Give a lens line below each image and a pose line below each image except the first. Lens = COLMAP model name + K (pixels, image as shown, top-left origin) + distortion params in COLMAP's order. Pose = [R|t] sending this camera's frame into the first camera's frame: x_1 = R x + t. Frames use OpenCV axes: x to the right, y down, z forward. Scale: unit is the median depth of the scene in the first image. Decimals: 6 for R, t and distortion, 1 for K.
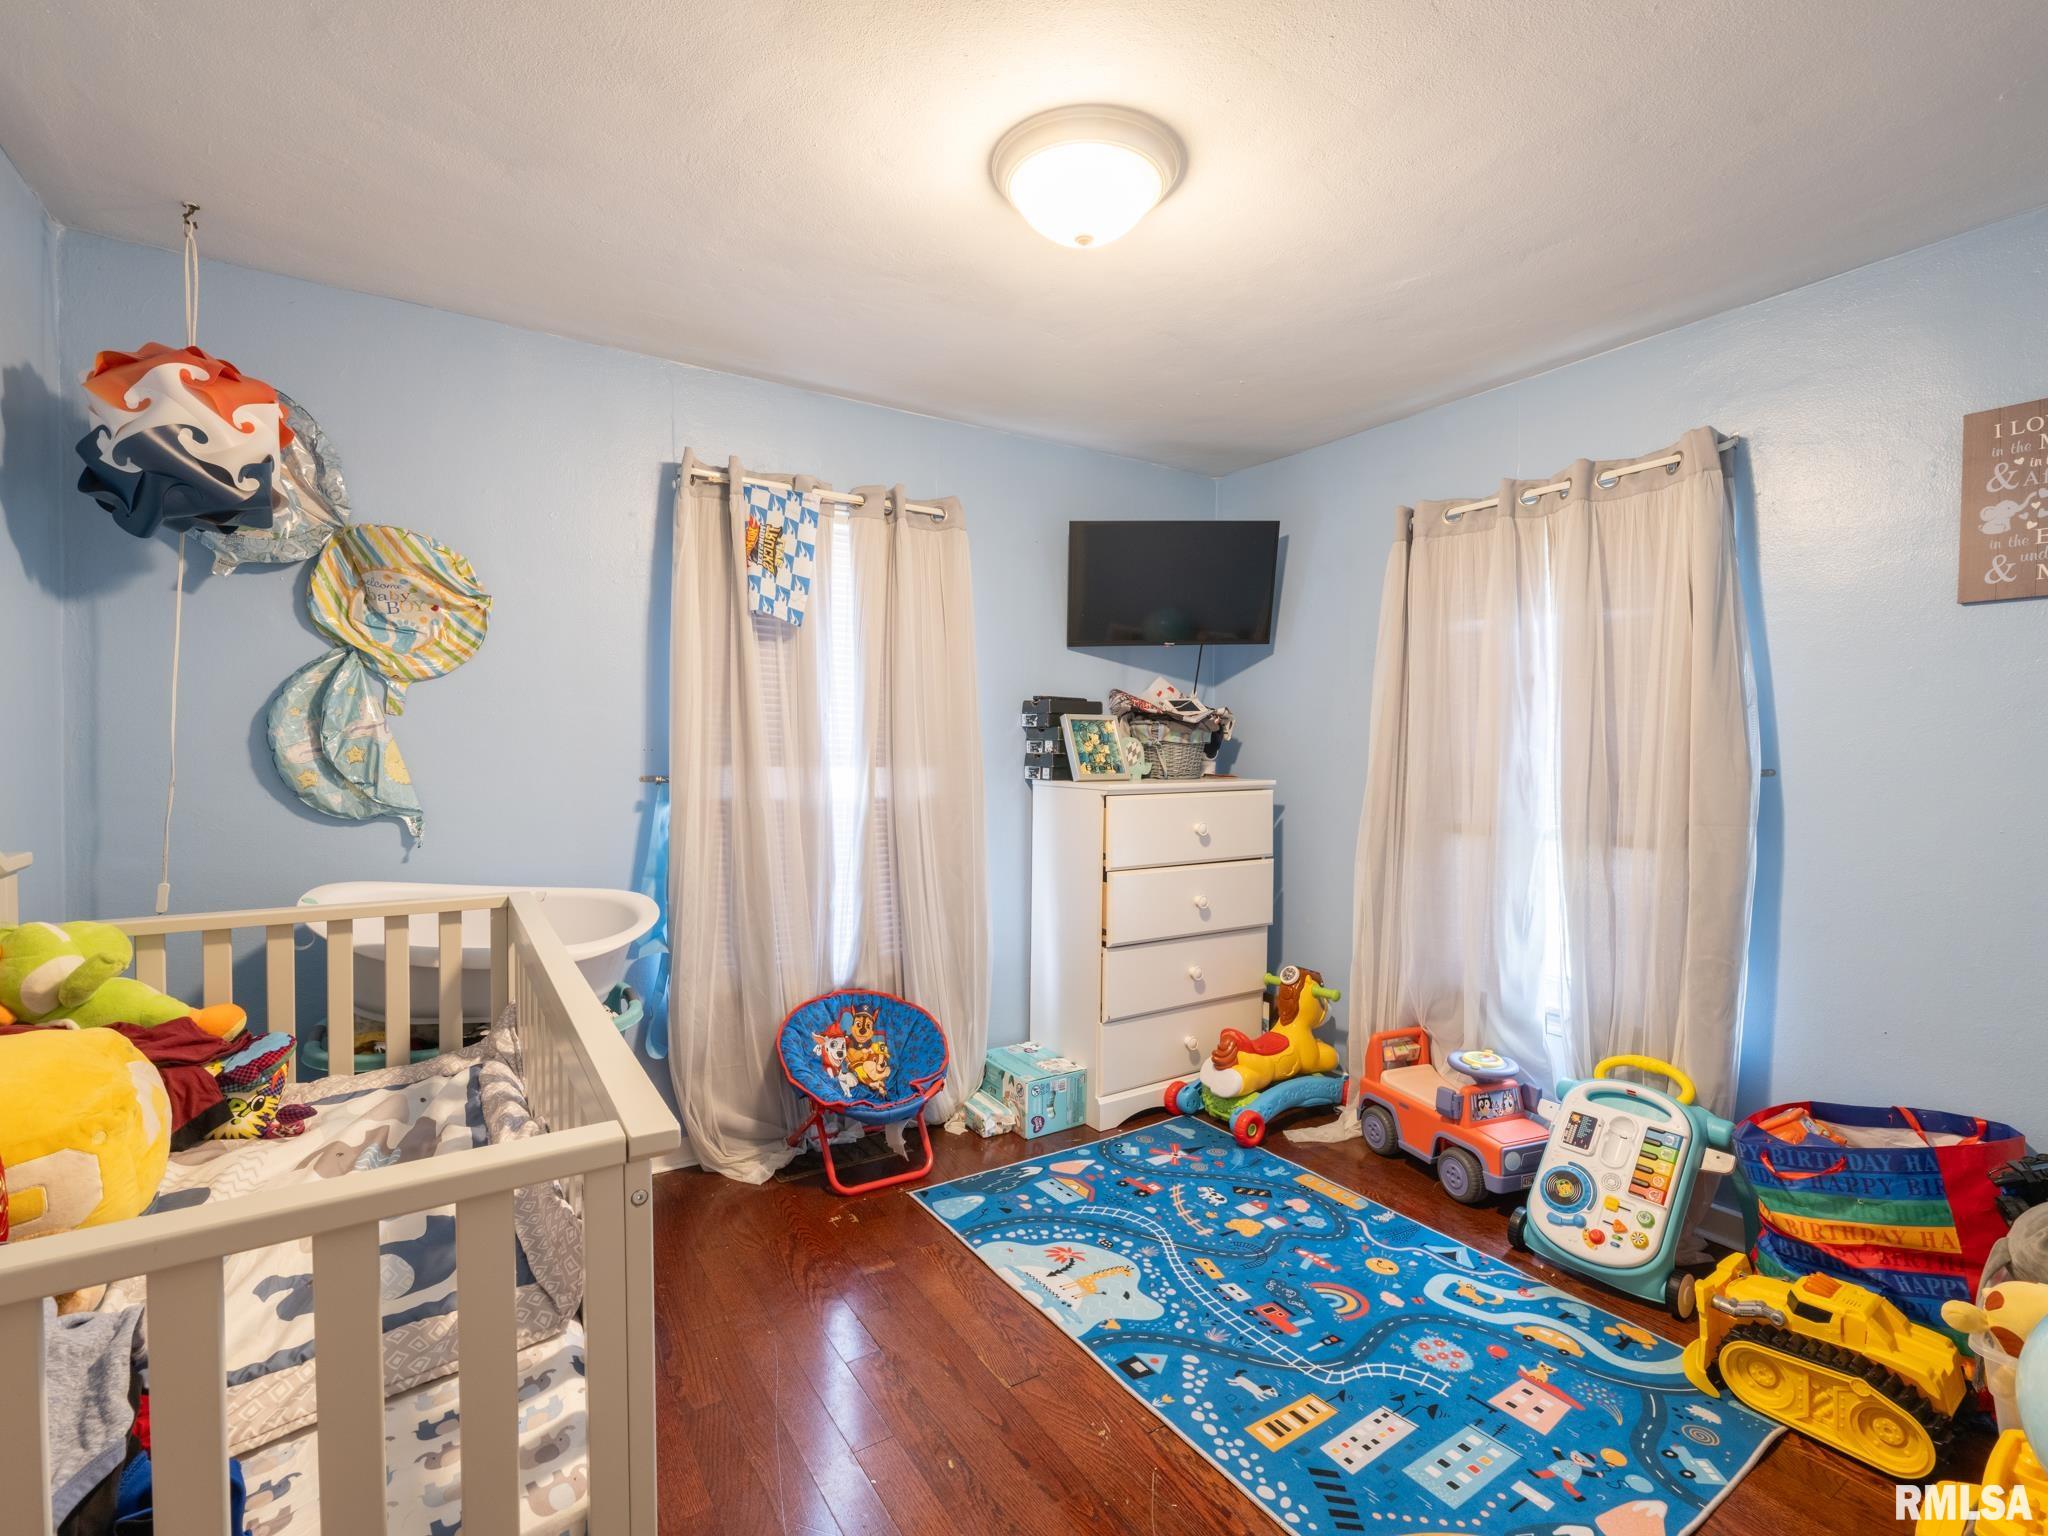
lens RADIAL K [[952.1, 0, 1023.2], [0, 952.1, 766.7], [0, 0, 1]] dist [-0.001477, 0.001237]
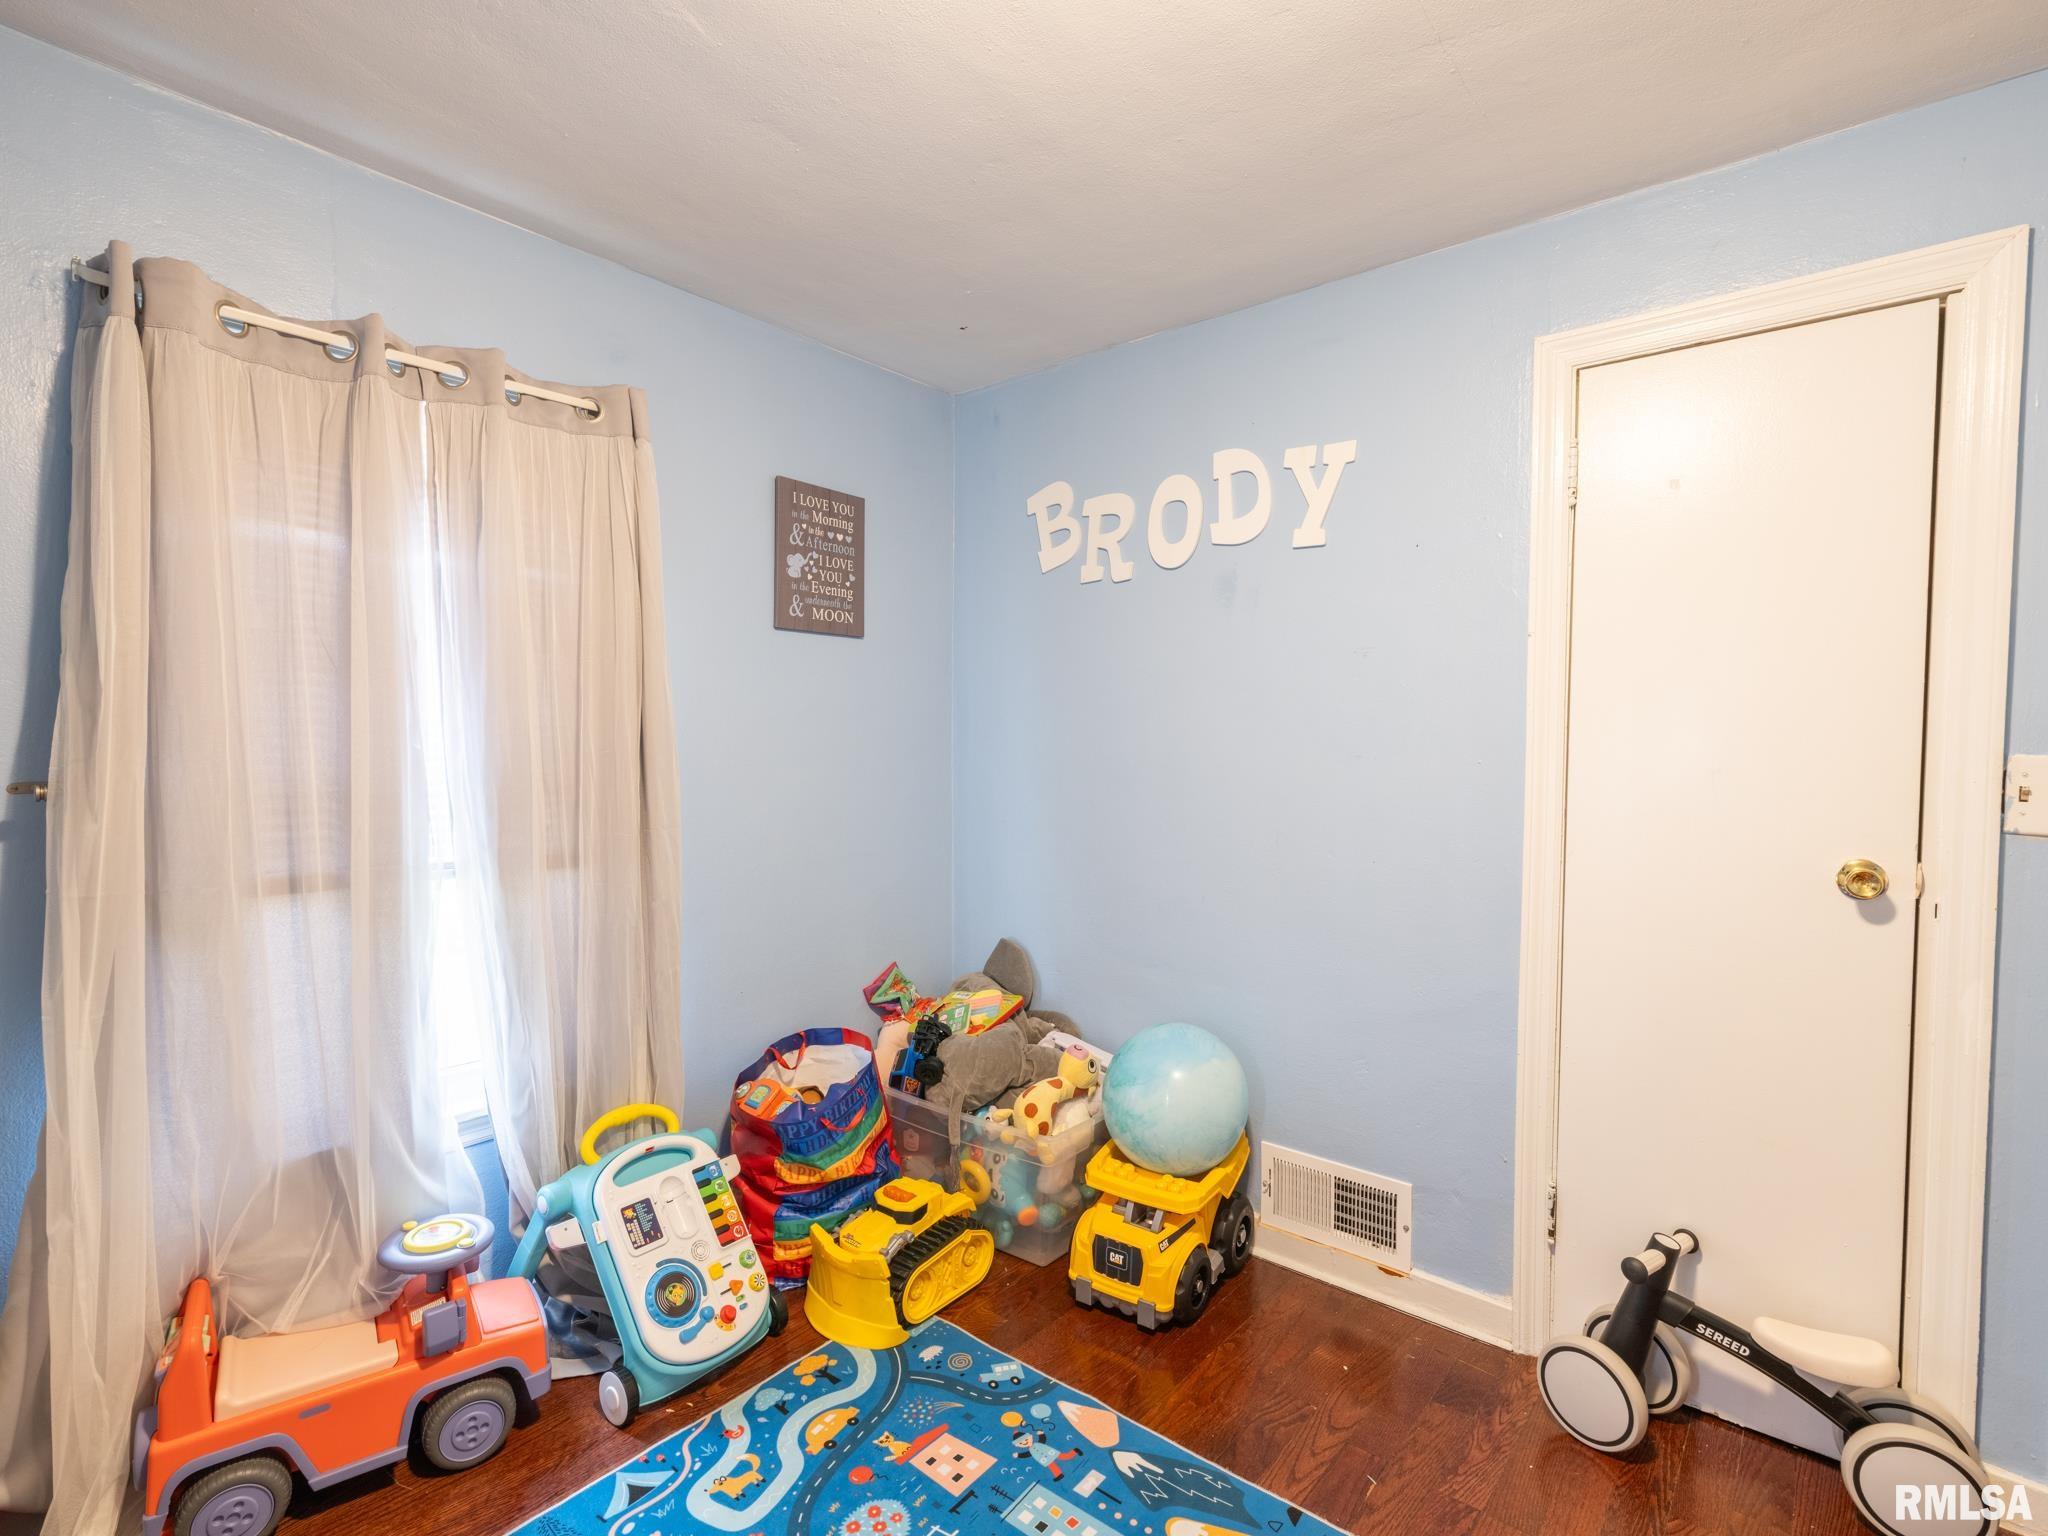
lens RADIAL K [[979.1, 0, 1023.6], [0, 979.1, 768.1], [0, 0, 1]] dist [-0.000231, 0.000481]
pose [[-0.296698, -0.031512, 0.954451, -0.251346], [0.015373, 0.999168, 0.037767, -0.024139], [-0.954848, 0.025878, -0.295967, 0.812808]]
